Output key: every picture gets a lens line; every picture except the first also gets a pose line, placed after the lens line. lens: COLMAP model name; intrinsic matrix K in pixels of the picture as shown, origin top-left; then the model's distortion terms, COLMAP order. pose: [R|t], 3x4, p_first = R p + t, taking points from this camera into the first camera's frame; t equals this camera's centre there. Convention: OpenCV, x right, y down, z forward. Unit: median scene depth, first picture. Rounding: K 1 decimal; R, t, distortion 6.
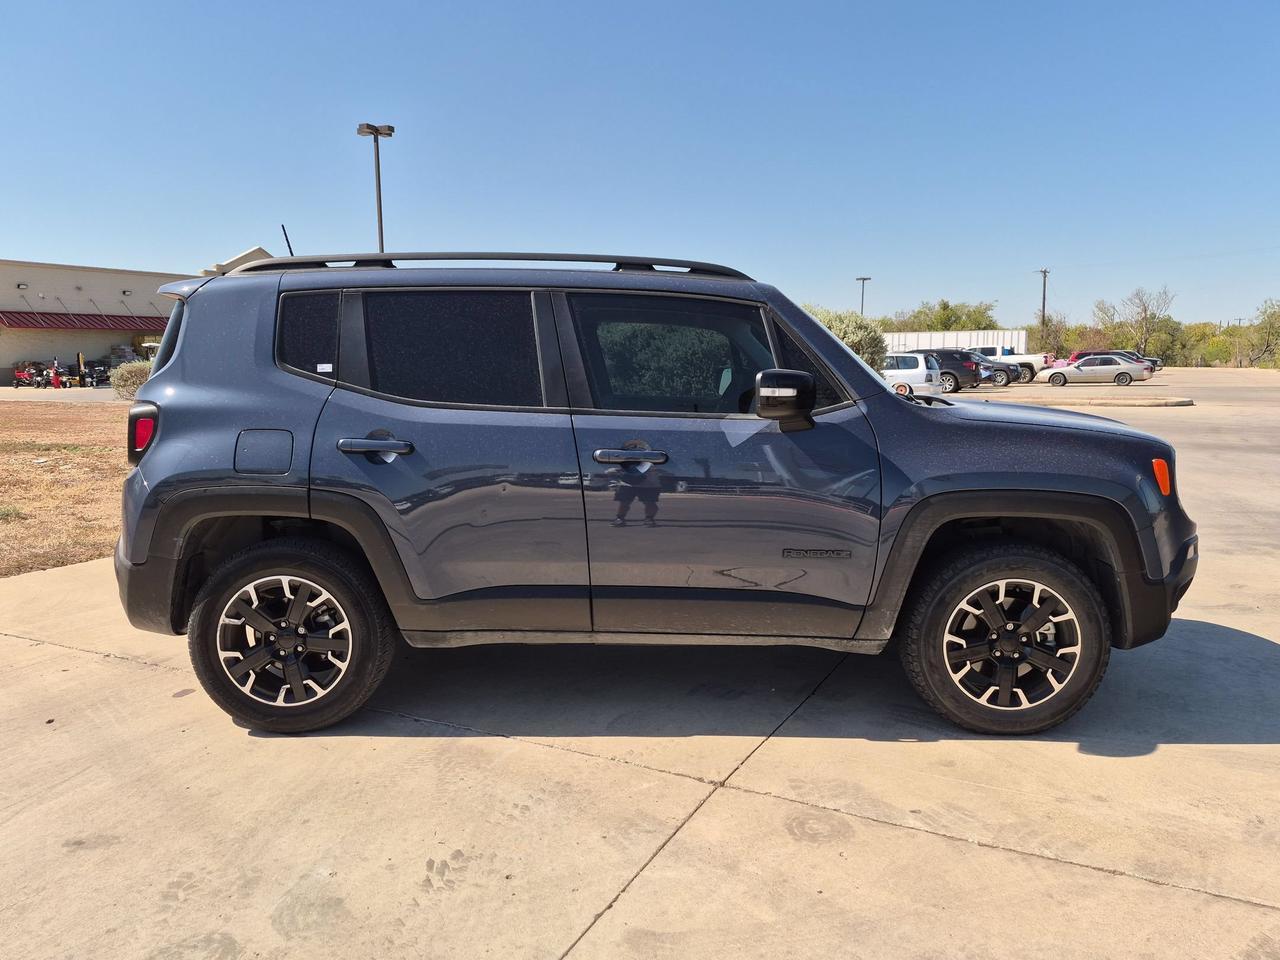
lens RADIAL K [[979.5, 0, 640.0], [0, 979.5, 480.0], [0, 0, 1]] dist [0.085727, -0.104090]
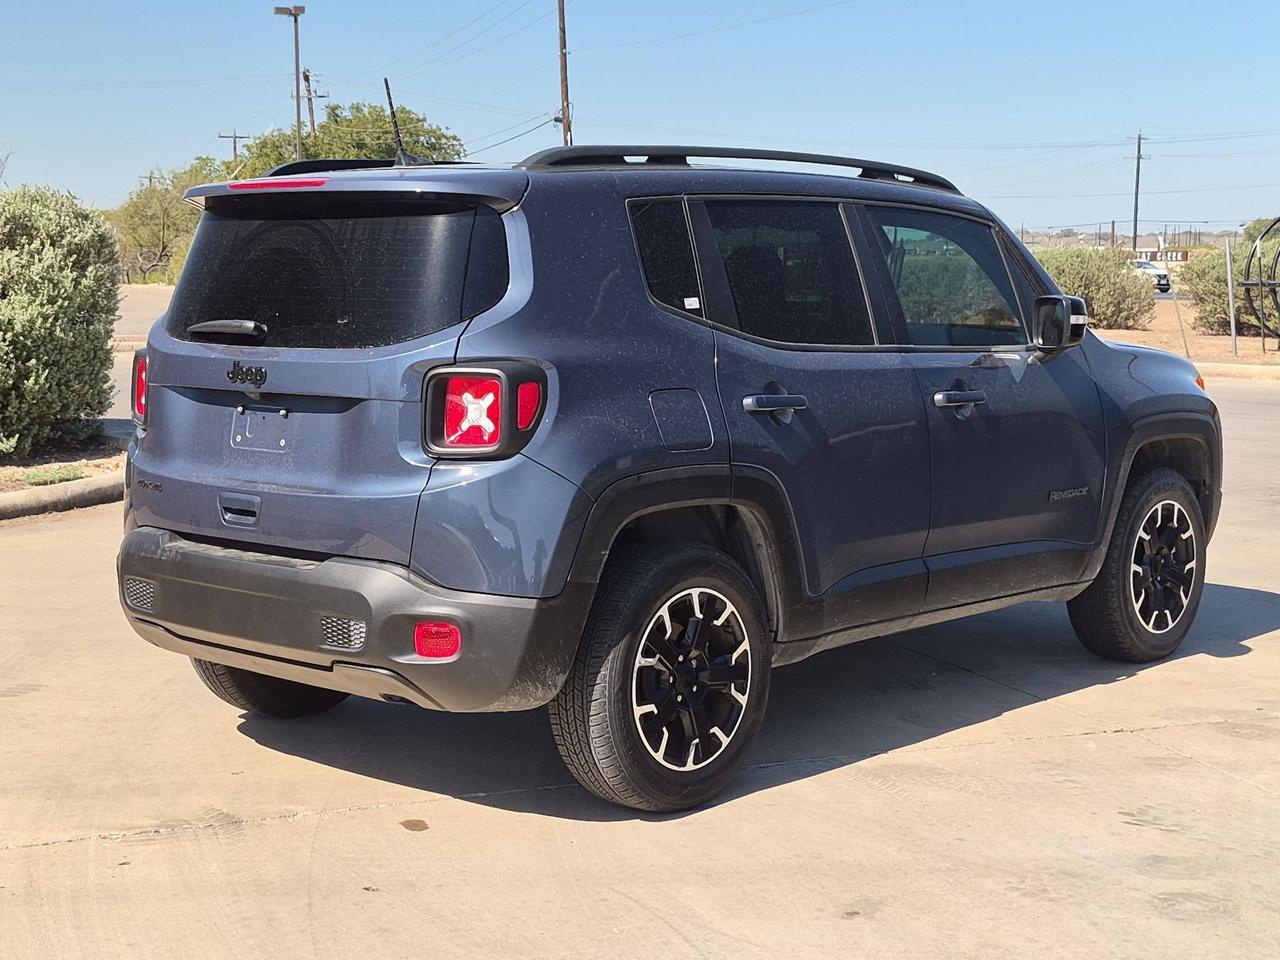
lens RADIAL K [[2011.4, 0, 640.0], [0, 2011.4, 480.0], [0, 0, 1]] dist [0.139987, -0.182136]
pose [[0.644517, -0.081400, 0.760245, -1.517819], [0.092012, 0.995348, 0.028567, -0.028938], [-0.759033, 0.051540, 0.649009, 0.062664]]
